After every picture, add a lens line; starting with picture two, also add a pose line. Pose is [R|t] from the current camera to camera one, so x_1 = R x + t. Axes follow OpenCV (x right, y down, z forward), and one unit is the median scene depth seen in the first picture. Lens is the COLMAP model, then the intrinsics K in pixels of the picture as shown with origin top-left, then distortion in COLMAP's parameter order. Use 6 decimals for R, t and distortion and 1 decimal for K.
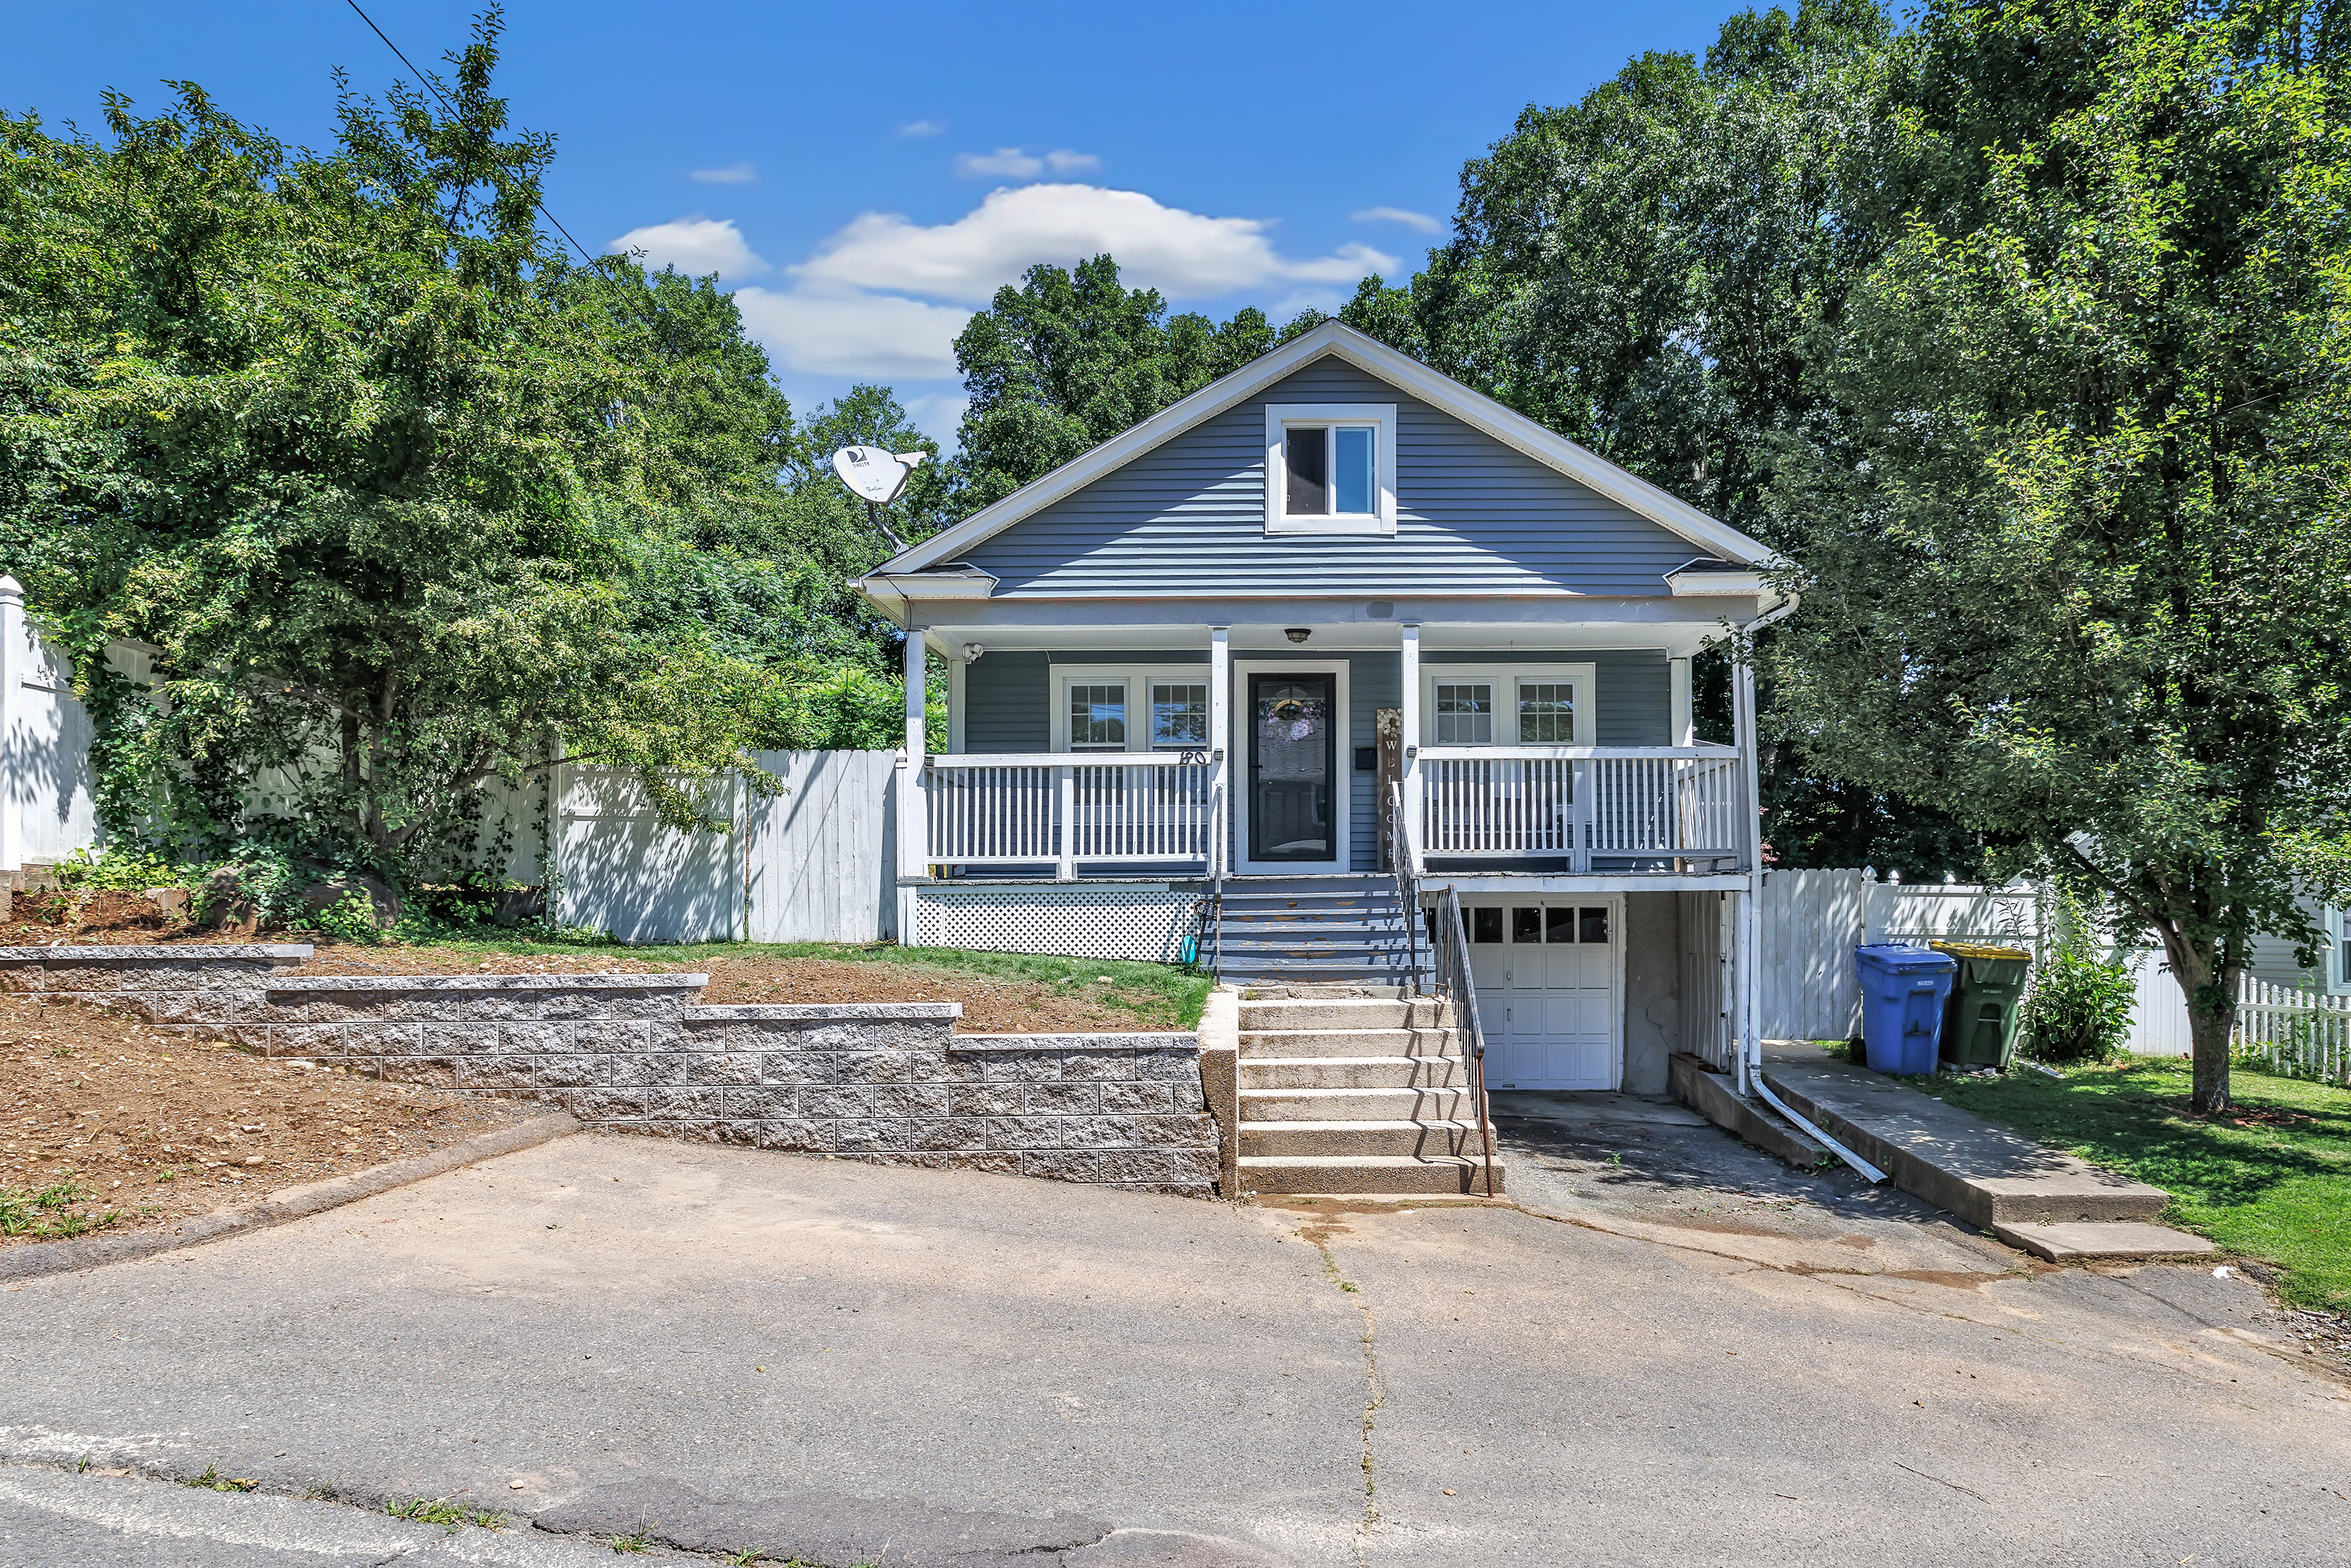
lens RADIAL K [[1071.7, 0, 1173.1], [0, 1071.7, 882.2], [0, 0, 1]] dist [0.002651, 0.000076]
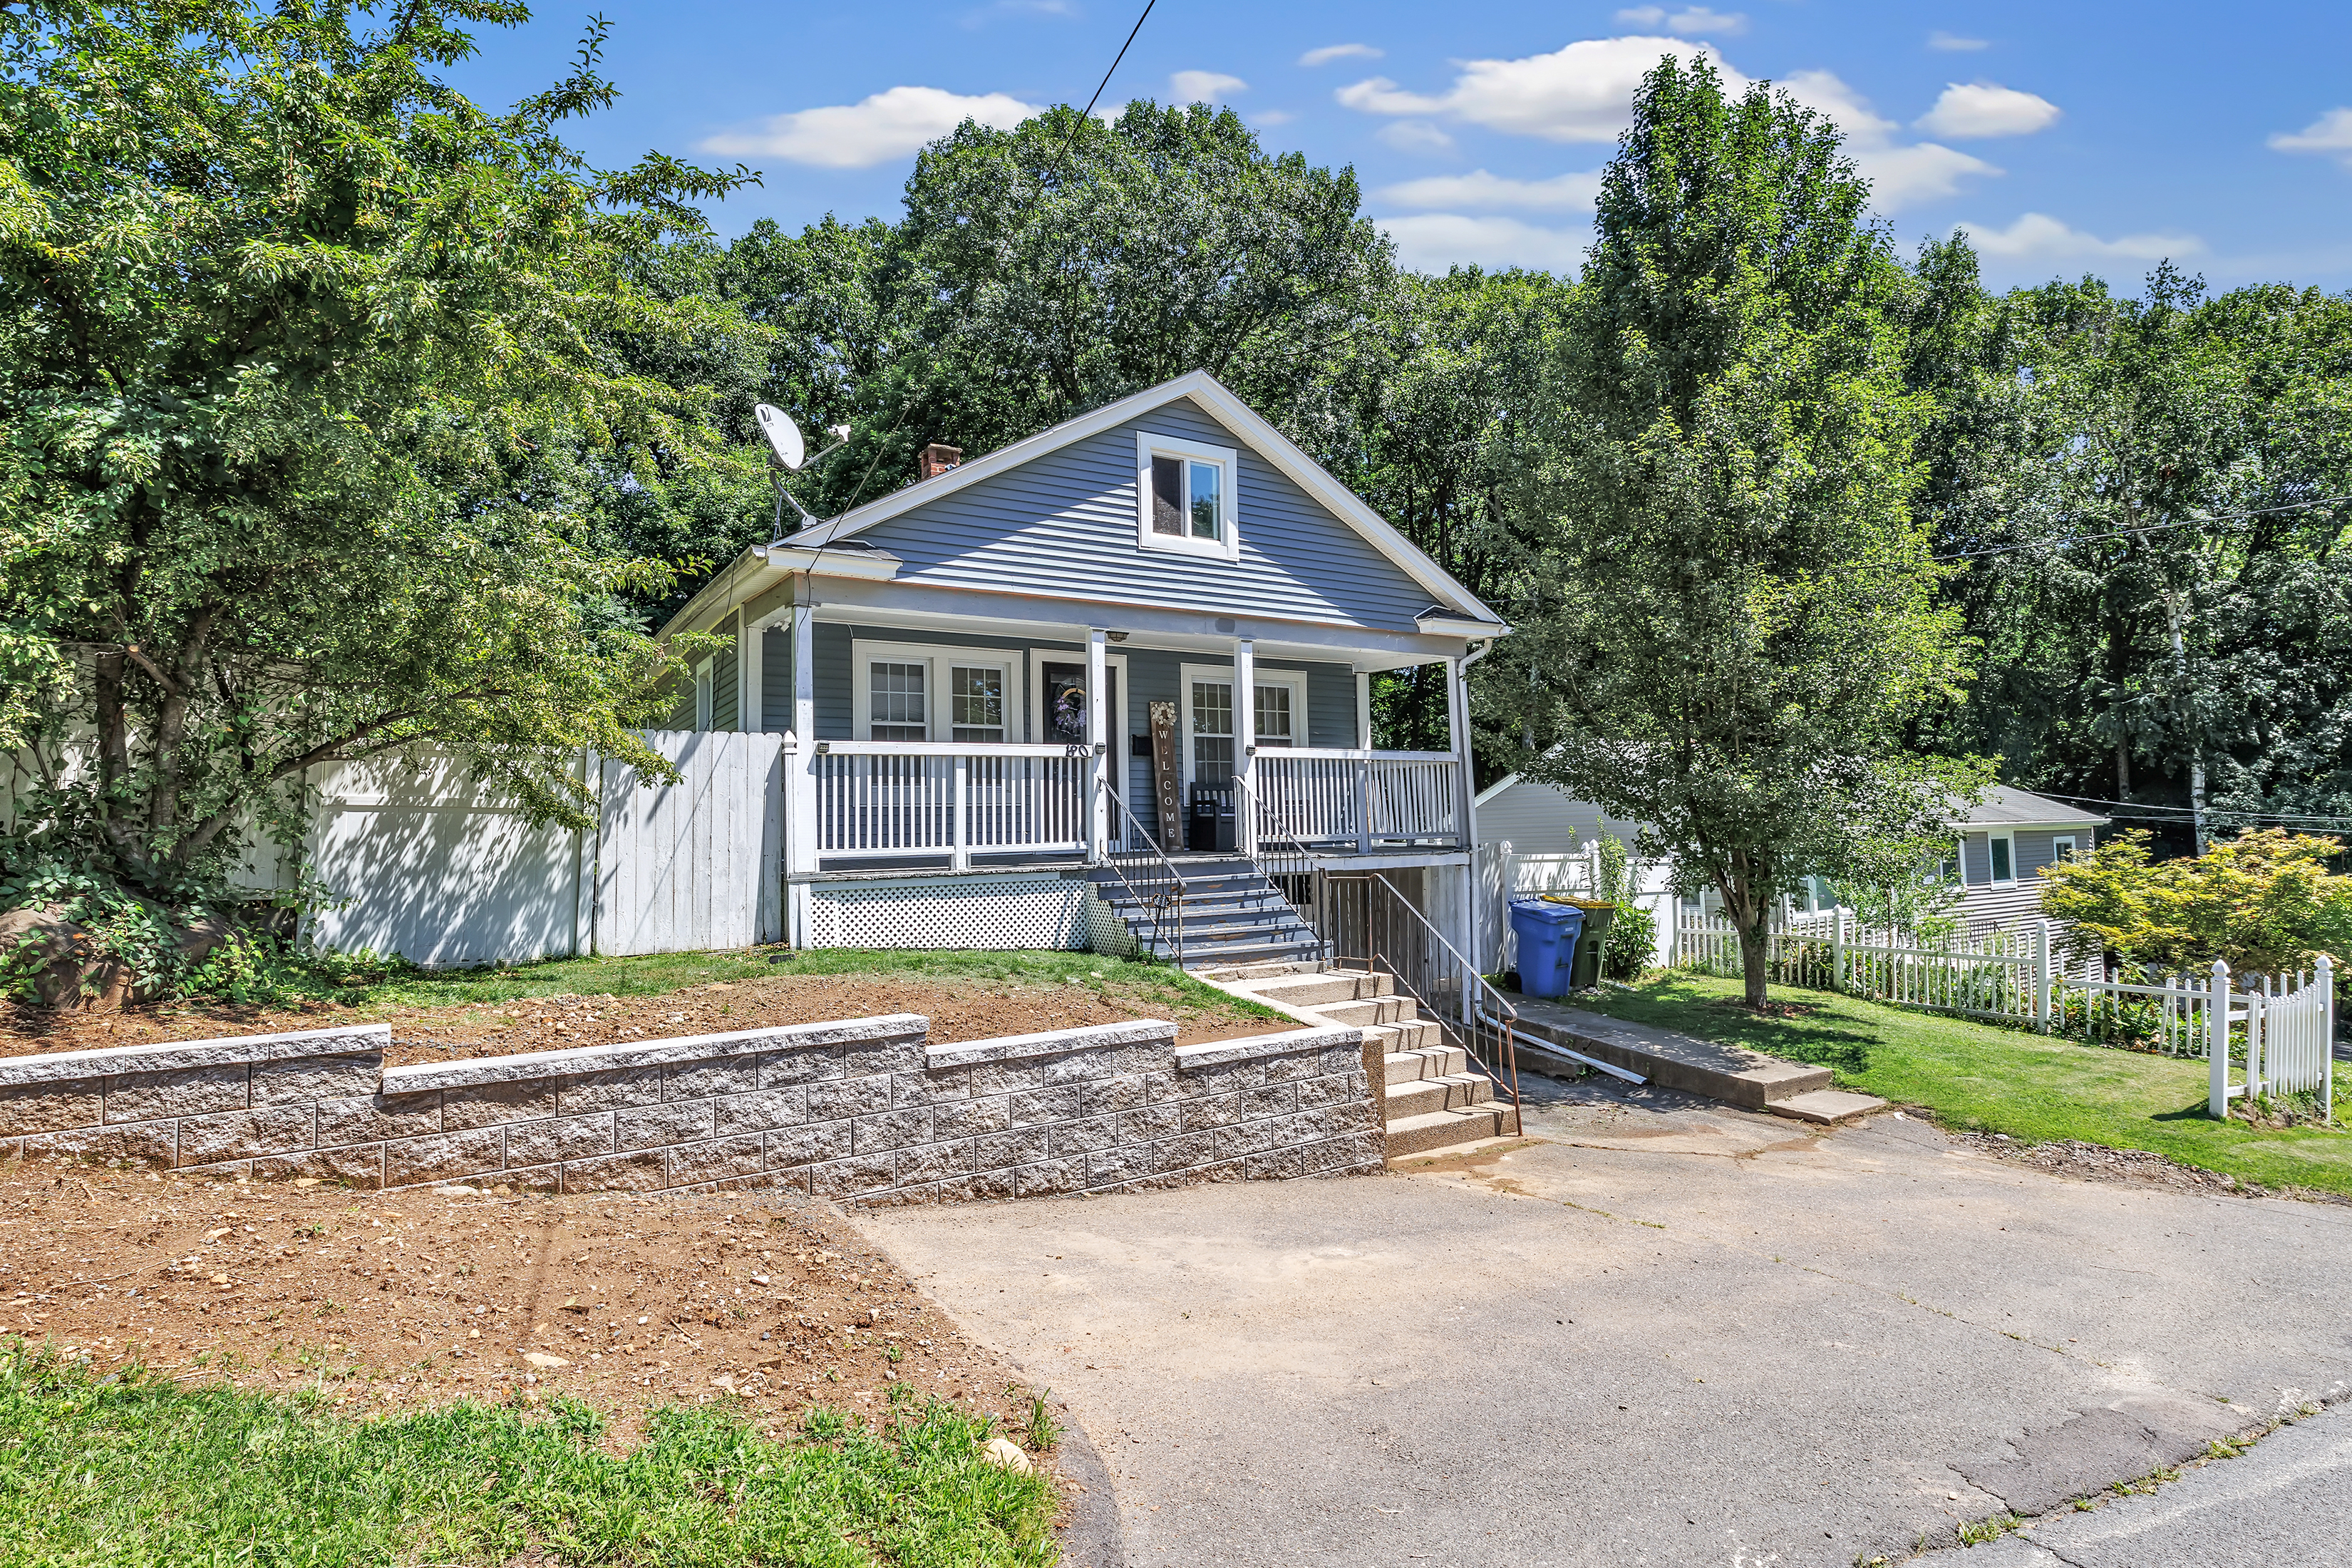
lens RADIAL K [[1031.2, 0, 1182.2], [0, 1031.2, 784.7], [0, 0, 1]] dist [0.000645, 0.000737]
pose [[0.881317, 0.013611, 0.472330, -0.387345], [0.007305, 0.999073, -0.042420, -0.041566], [-0.472470, 0.040836, 0.880400, 0.068451]]
